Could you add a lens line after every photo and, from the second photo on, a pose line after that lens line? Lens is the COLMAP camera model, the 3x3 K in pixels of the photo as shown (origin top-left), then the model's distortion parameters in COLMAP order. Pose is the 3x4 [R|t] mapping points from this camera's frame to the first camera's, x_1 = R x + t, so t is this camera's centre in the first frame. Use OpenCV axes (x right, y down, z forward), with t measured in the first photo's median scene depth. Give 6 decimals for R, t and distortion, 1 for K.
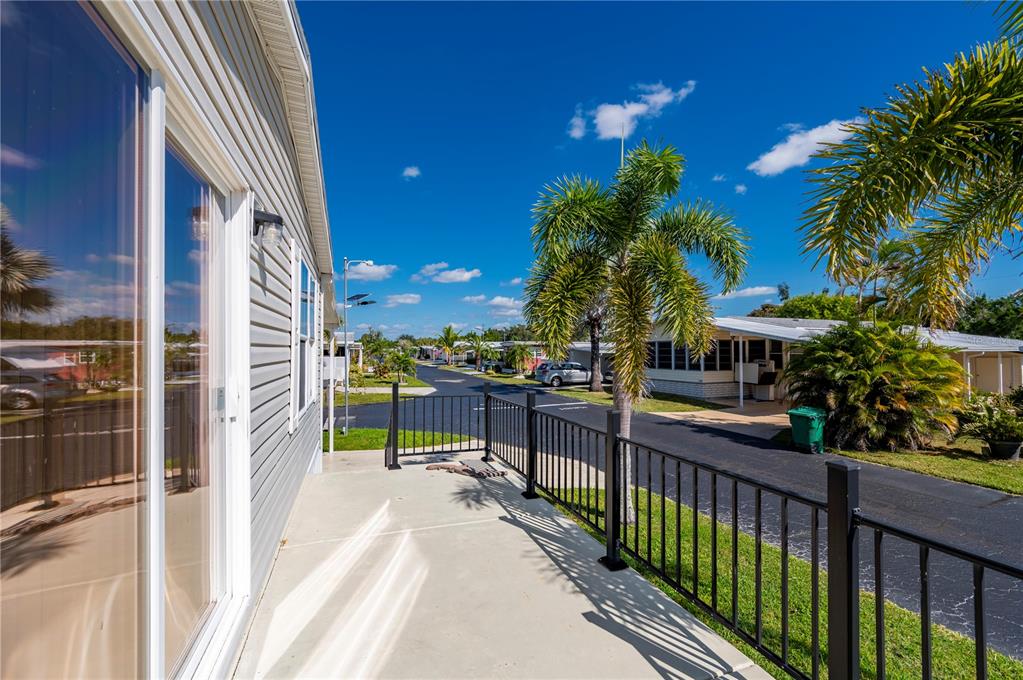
lens RADIAL K [[409.4, 0, 511.0], [0, 409.4, 347.4], [0, 0, 1]] dist [0.000342, 0.000012]
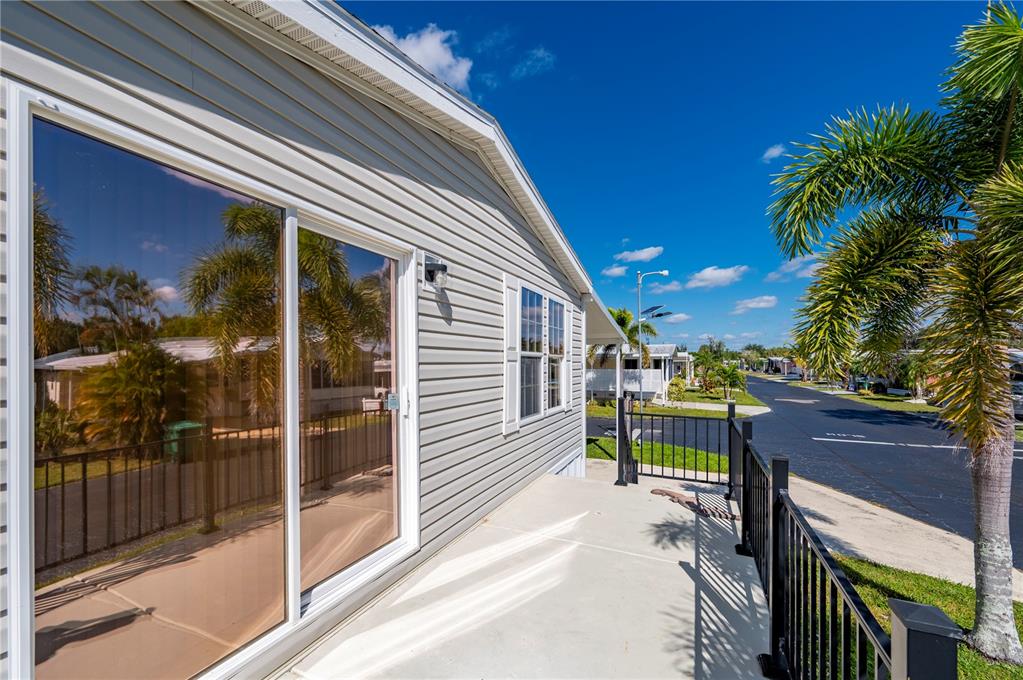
lens RADIAL K [[422.3, 0, 509.7], [0, 422.3, 360.4], [0, 0, 1]] dist [-0.000110, -0.000060]
pose [[0.709144, -0.004506, -0.705049, 0.249099], [0.006299, 0.999980, -0.000056, -0.006089], [0.705035, -0.004401, 0.709159, 0.090123]]
